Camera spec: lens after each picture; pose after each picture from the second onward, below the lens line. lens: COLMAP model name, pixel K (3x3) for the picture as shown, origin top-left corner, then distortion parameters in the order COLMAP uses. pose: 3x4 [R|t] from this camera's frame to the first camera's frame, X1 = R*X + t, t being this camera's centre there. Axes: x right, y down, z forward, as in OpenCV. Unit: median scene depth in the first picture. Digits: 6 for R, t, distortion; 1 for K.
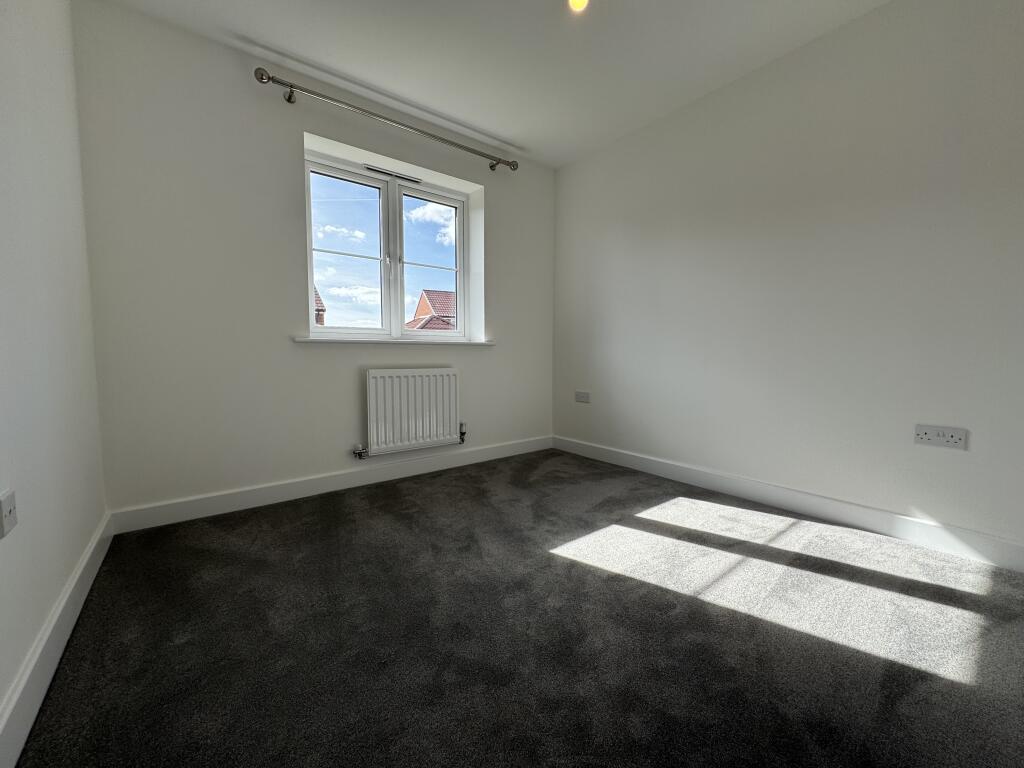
lens RADIAL K [[409.5, 0, 512.0], [0, 409.5, 384.0], [0, 0, 1]] dist [-0.000214, 0.000030]
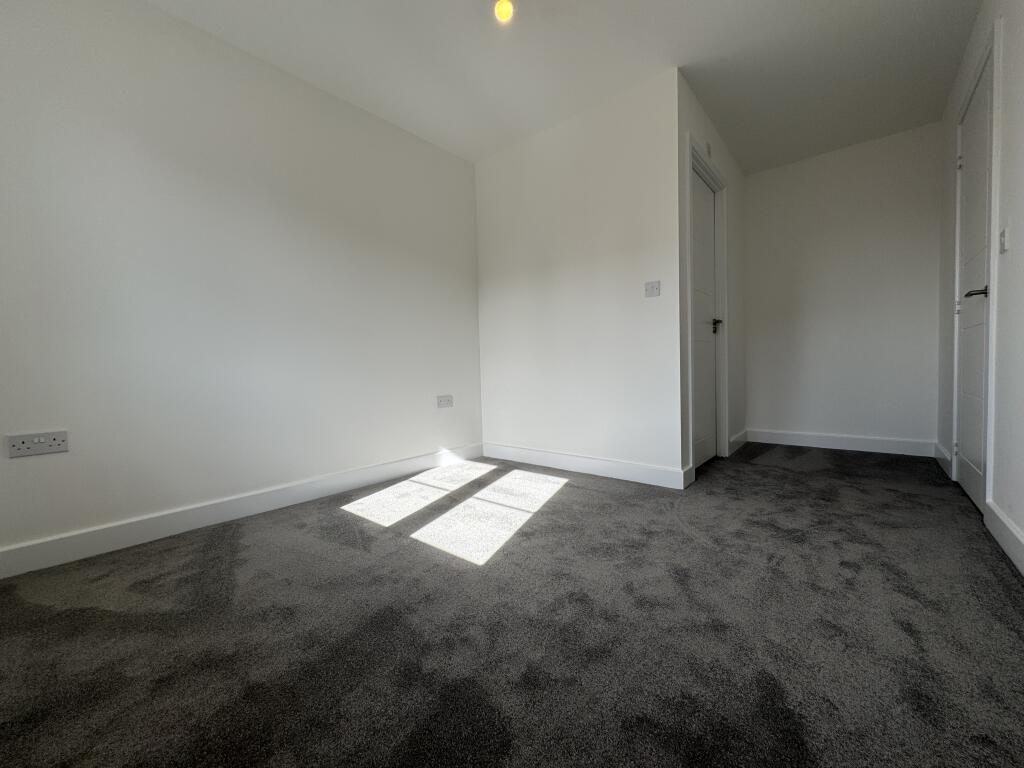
lens RADIAL K [[409.5, 0, 512.0], [0, 409.5, 384.0], [0, 0, 1]] dist [-0.000214, 0.000030]
pose [[-0.205498, -0.033456, 0.978085, -0.615360], [0.098591, 0.993623, 0.054701, -0.012674], [-0.973679, 0.107671, -0.200889, 0.864888]]
